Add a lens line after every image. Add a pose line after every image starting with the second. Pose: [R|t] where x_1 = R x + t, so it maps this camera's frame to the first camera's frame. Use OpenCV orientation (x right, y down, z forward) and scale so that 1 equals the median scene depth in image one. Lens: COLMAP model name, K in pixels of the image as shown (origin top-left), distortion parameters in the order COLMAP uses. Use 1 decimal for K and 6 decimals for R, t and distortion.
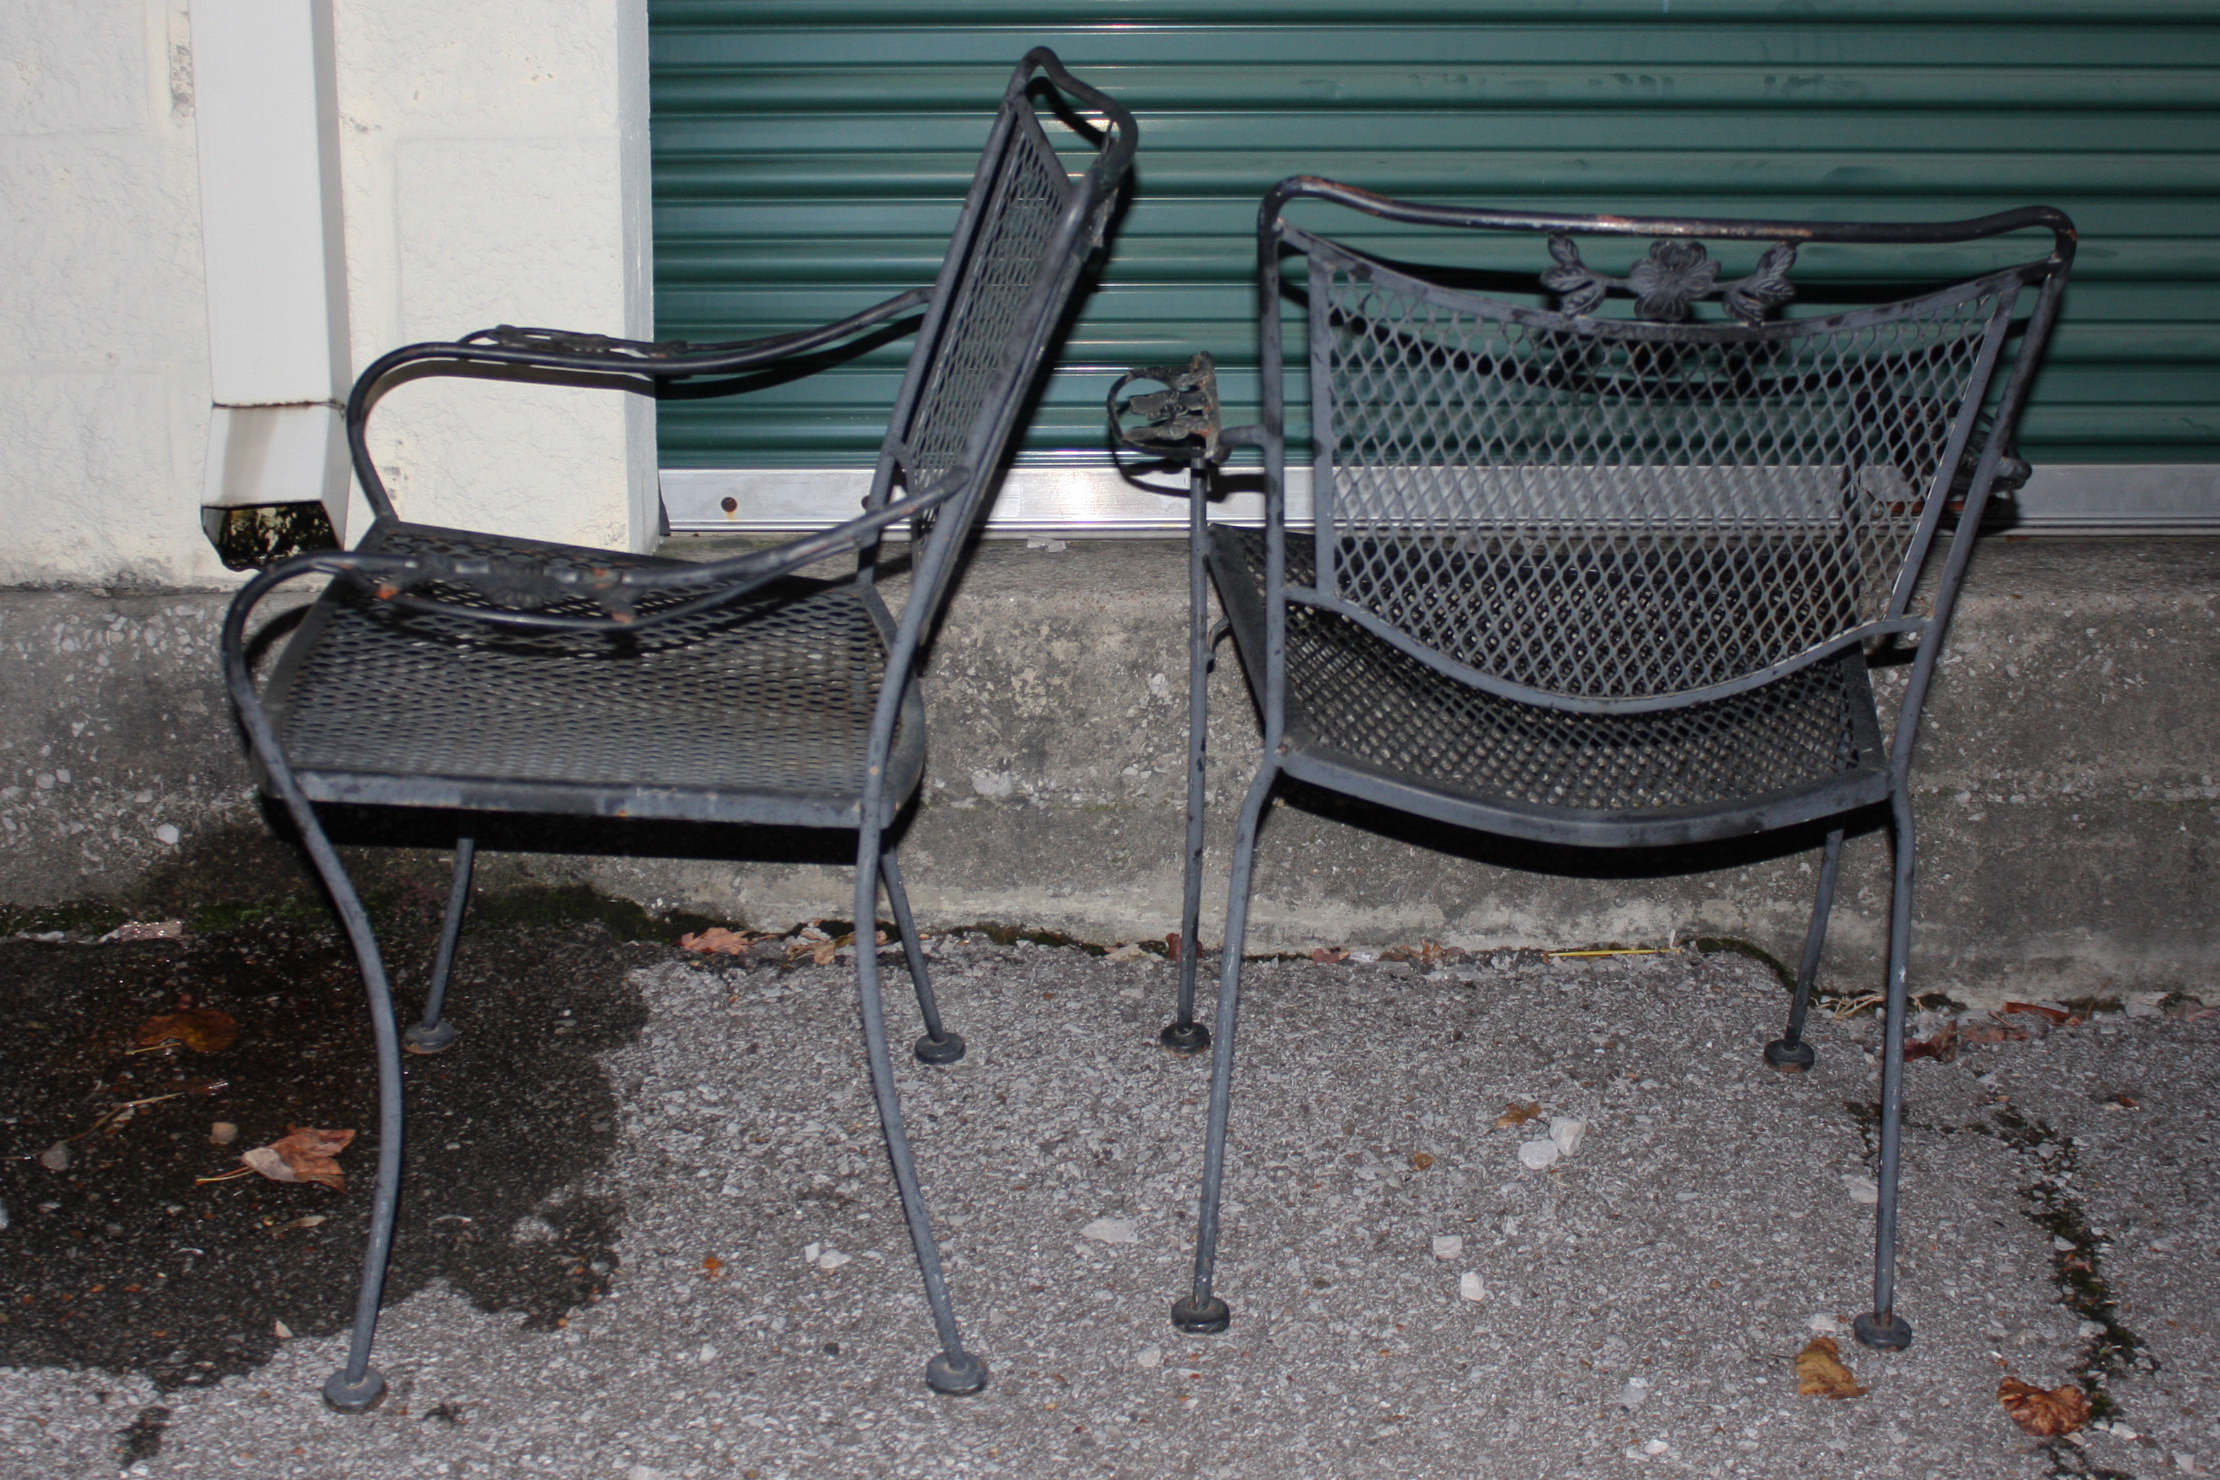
lens RADIAL K [[3078.3, 0, 1046.5], [0, 3078.3, 662.9], [0, 0, 1]] dist [-0.122528, 0.156534]
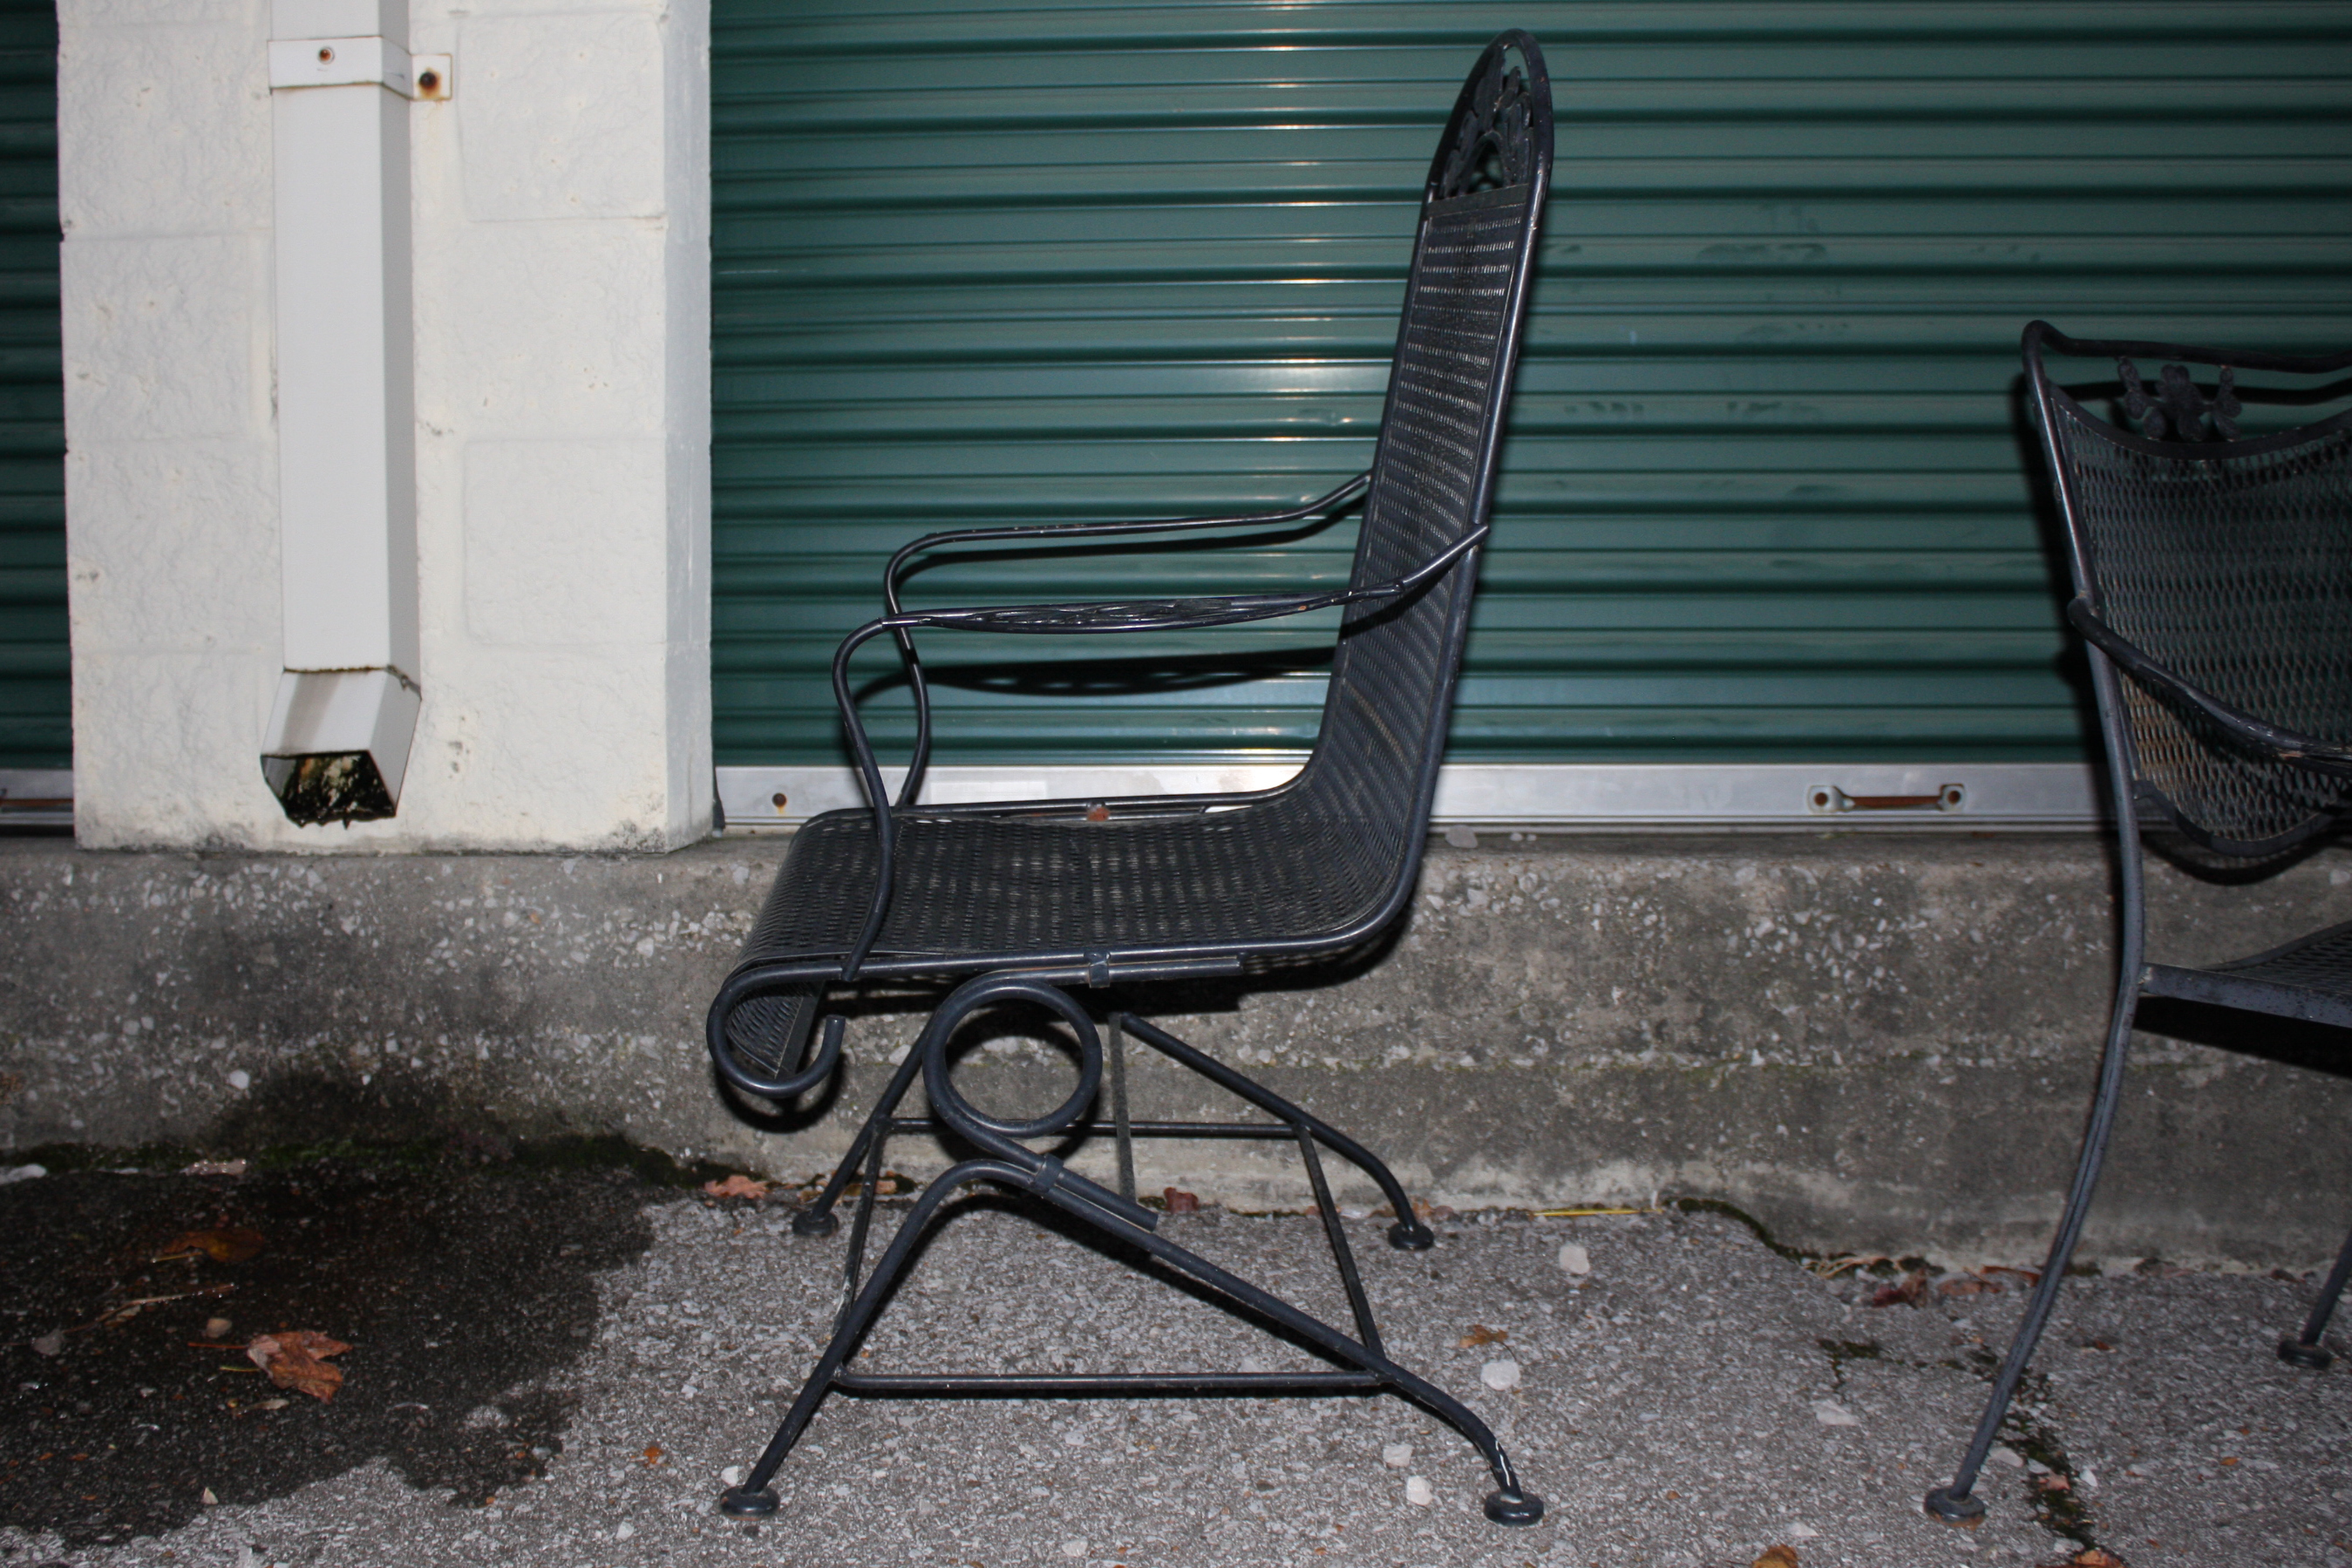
lens RADIAL K [[2465.7, 0, 1104.3], [0, 2465.7, 792.7], [0, 0, 1]] dist [-0.133001, 0.146244]
pose [[0.998314, 0.003710, -0.057932, 0.076417], [-0.012489, 0.988314, -0.151919, 0.094623], [0.056692, 0.152386, 0.986694, 0.177754]]
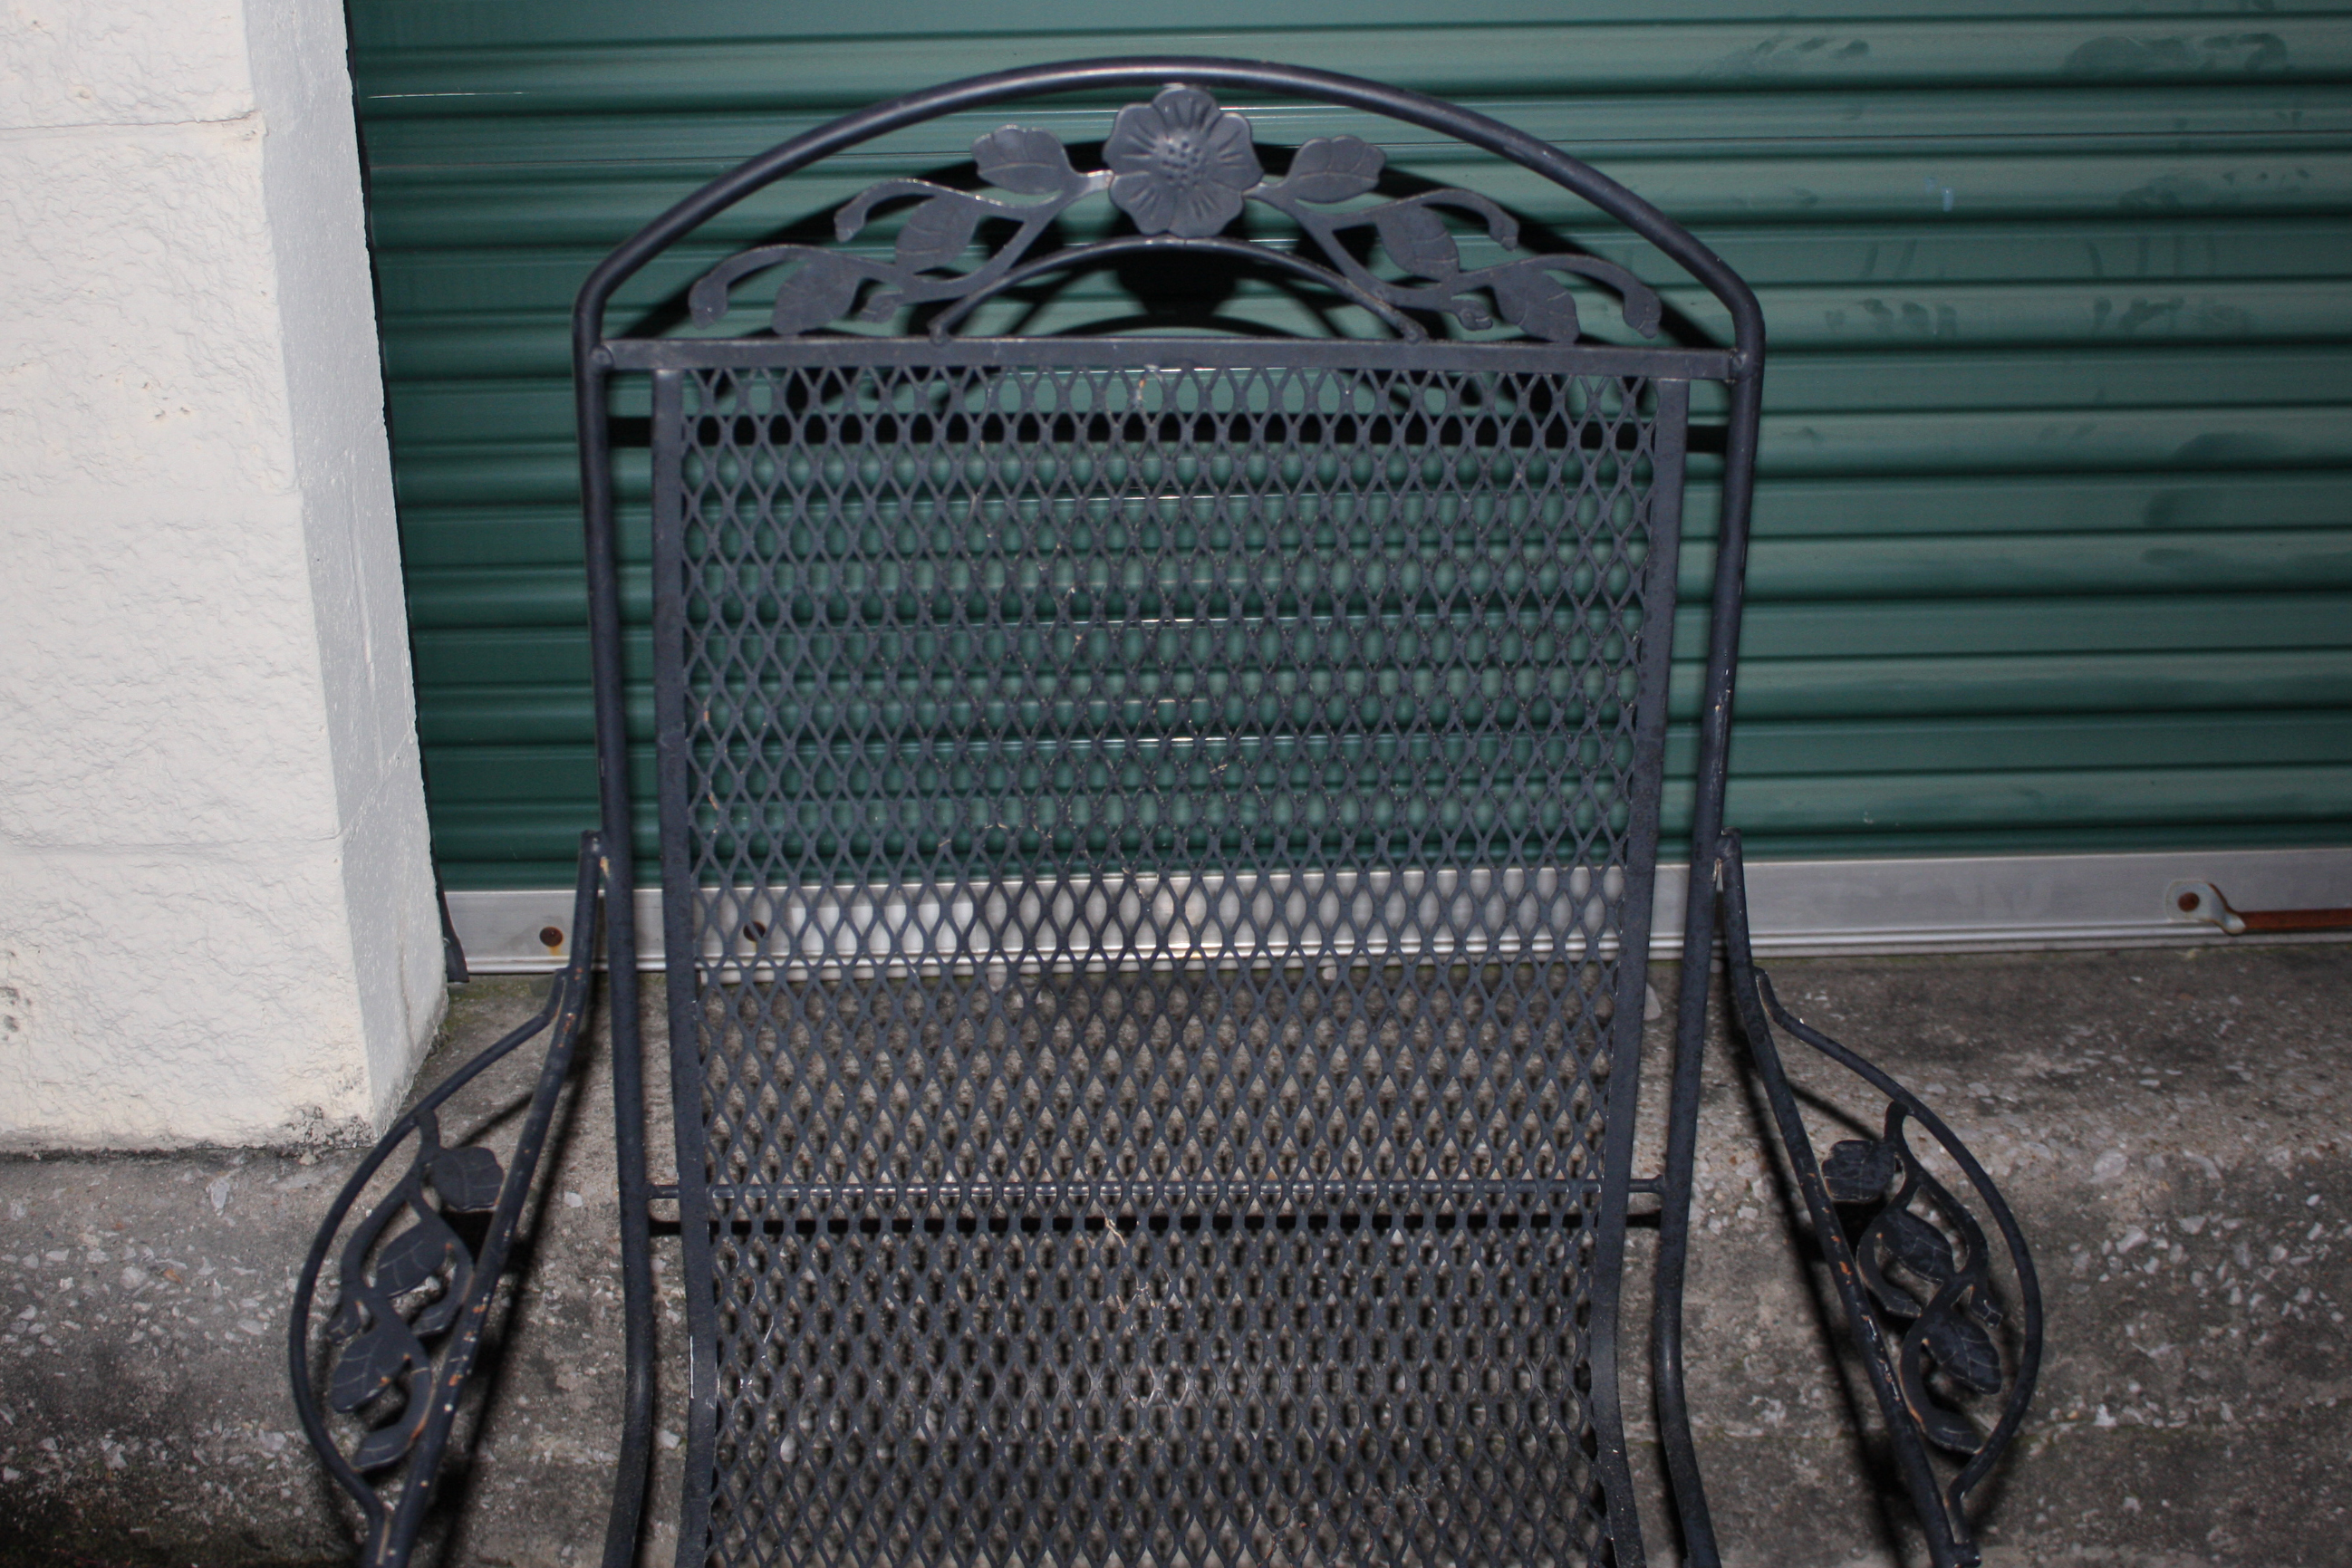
lens RADIAL K [[2952.2, 0, 1134.7], [0, 2952.2, 732.7], [0, 0, 1]] dist [-0.098503, 0.135285]
pose [[0.999782, -0.020885, -0.000686, 0.034597], [0.020777, 0.989986, 0.139629, -0.227731], [-0.002237, -0.139613, 0.990204, 0.437923]]
